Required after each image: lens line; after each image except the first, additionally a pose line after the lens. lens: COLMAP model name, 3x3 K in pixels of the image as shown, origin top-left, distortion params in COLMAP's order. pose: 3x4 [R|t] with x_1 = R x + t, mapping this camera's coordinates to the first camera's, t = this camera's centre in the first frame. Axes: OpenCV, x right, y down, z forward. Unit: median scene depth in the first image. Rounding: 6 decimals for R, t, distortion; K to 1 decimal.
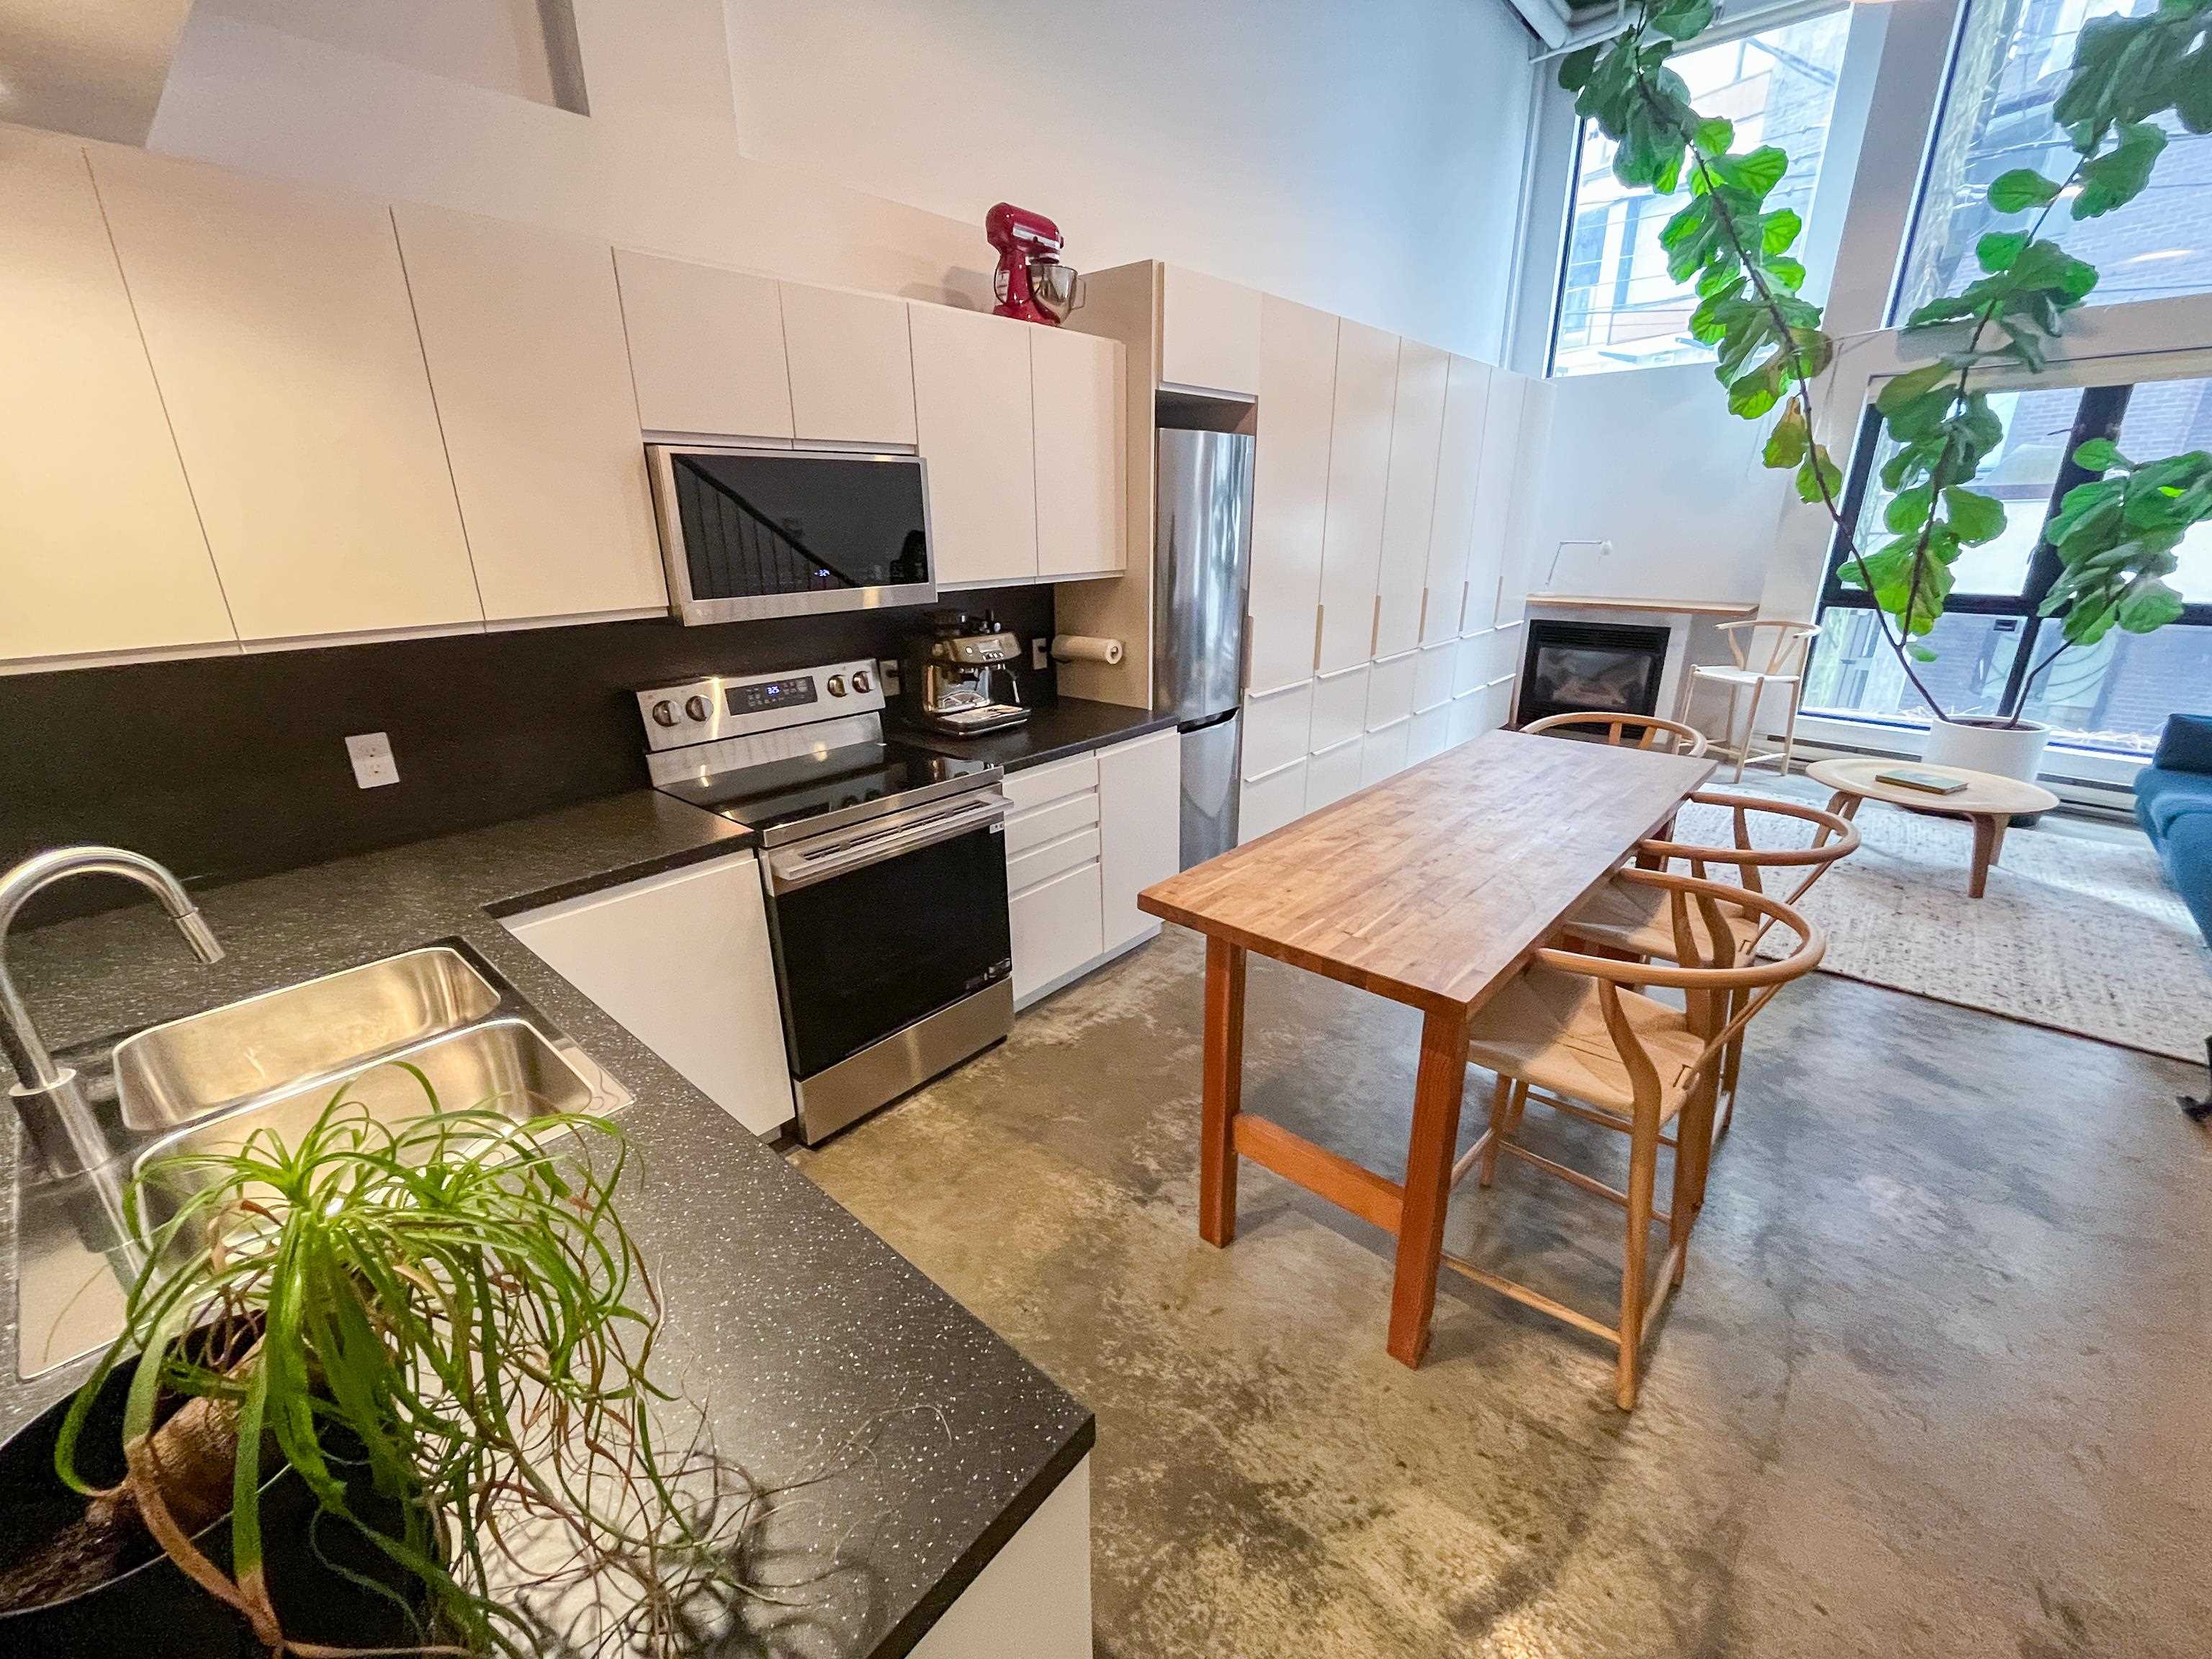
lens RADIAL K [[894.6, 0, 1114.7], [0, 894.6, 830.6], [0, 0, 1]] dist [-0.001592, -0.000175]
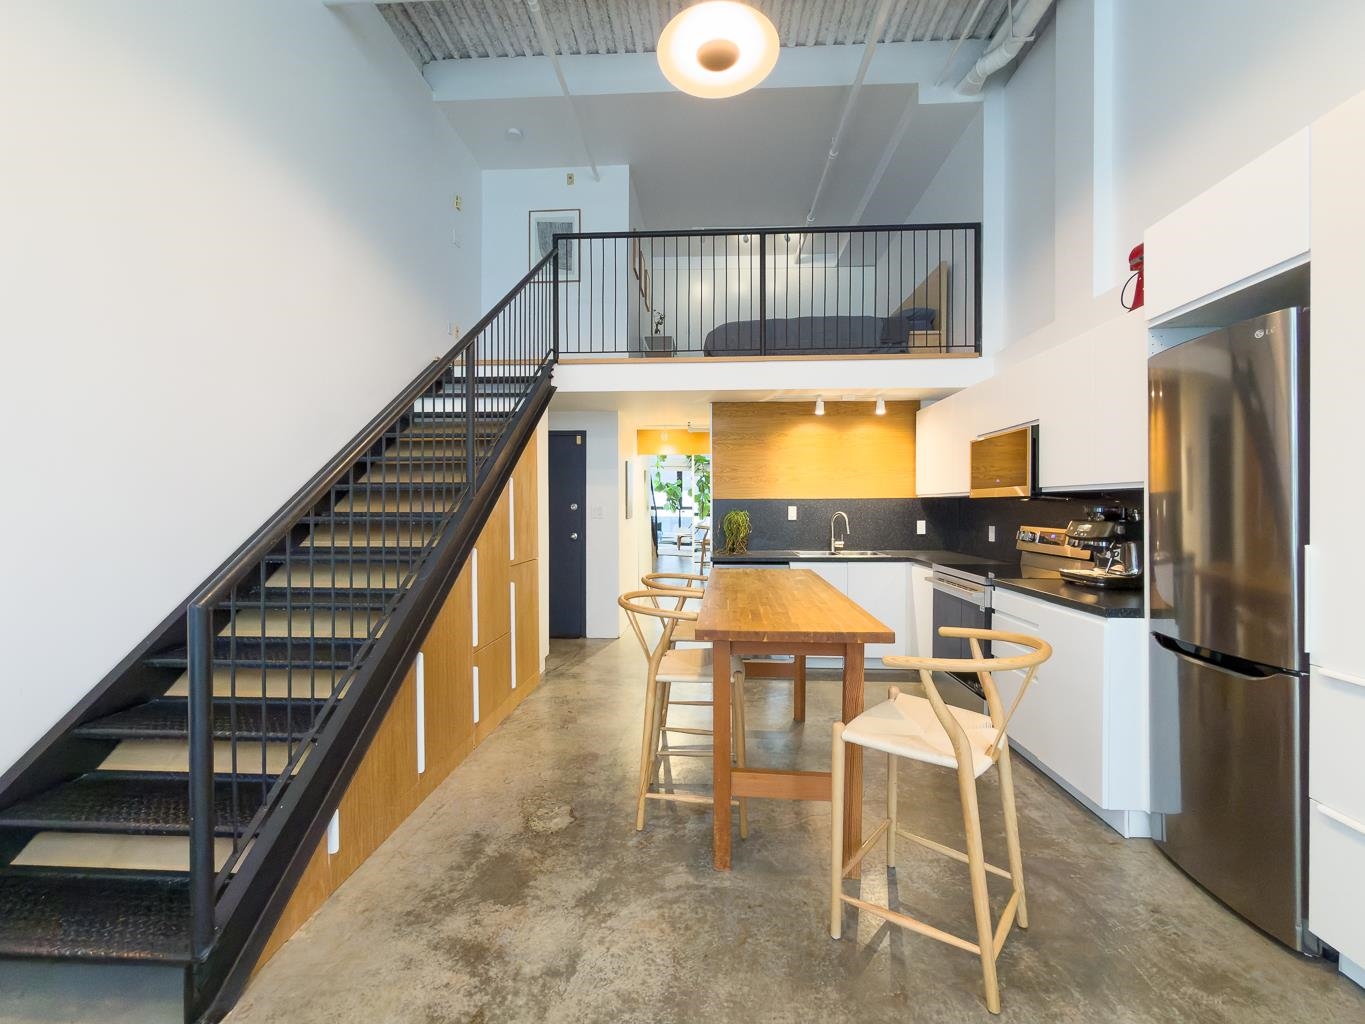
lens RADIAL K [[574.5, 0, 682.5], [0, 574.5, 512.0], [0, 0, 1]] dist [0.000918, -0.000123]
pose [[-0.790838, 0.015880, -0.611820, 0.641026], [-0.195625, 0.940663, 0.277279, -0.236245], [0.579920, 0.338970, -0.740805, 0.842851]]
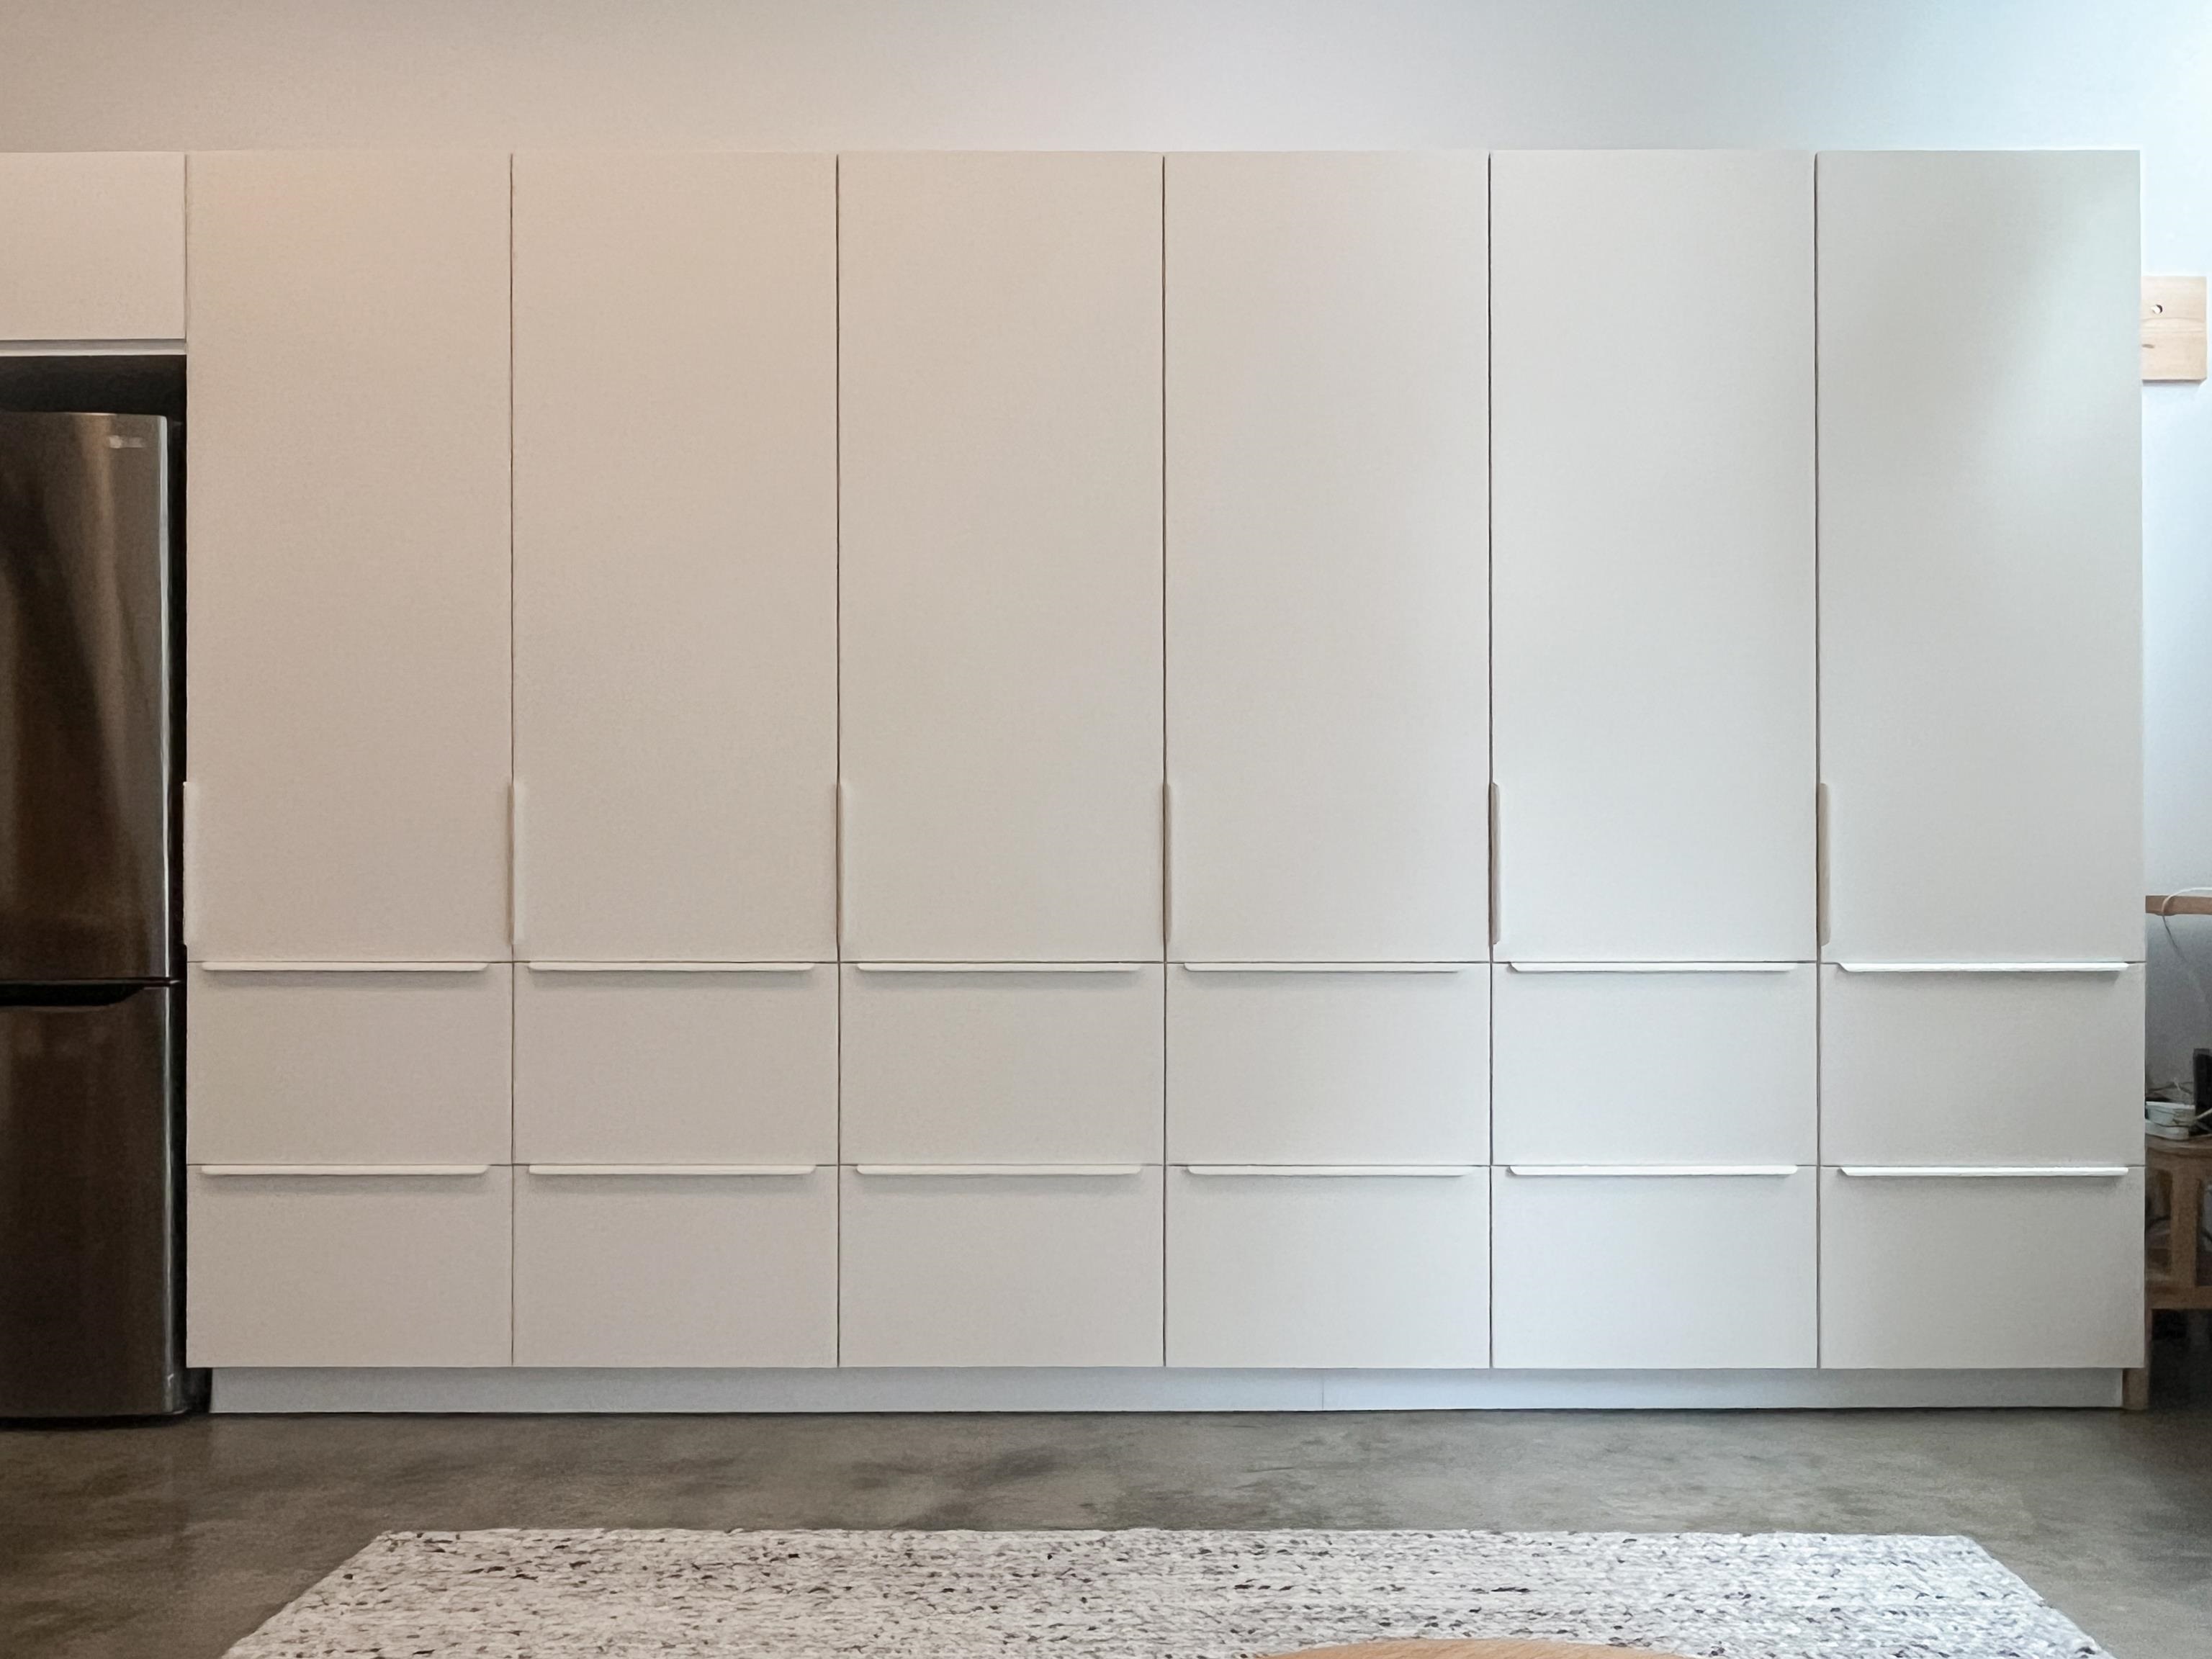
lens RADIAL K [[1781.3, 0, 1221.5], [0, 1781.3, 839.7], [0, 0, 1]] dist [-0.008578, 0.008196]
pose [[0.655434, 0.001398, -0.755251, 0.943897], [-0.257454, 0.940517, -0.221686, -0.120446], [0.710017, 0.339743, 0.616807, 0.672597]]
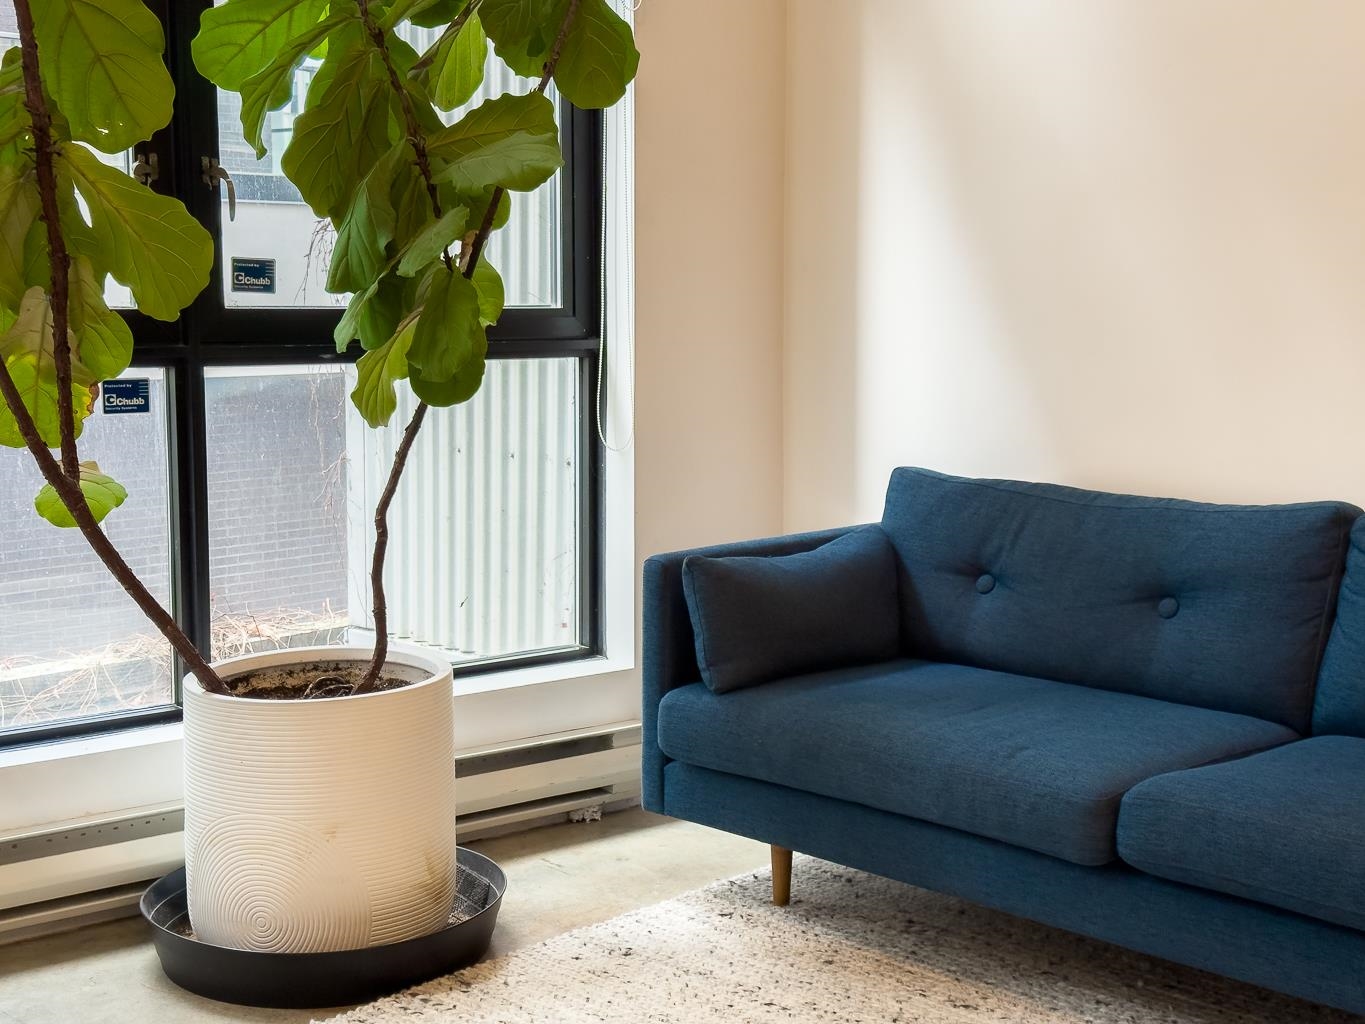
lens RADIAL K [[1934.3, 0, 682.5], [0, 1934.3, 512.0], [0, 0, 1]] dist [0.158937, -0.004152]
pose [[0.049586, -0.113680, 0.992279, 0.300406], [0.327748, 0.940338, 0.091351, -0.208101], [-0.943463, 0.320688, 0.083885, 0.836877]]
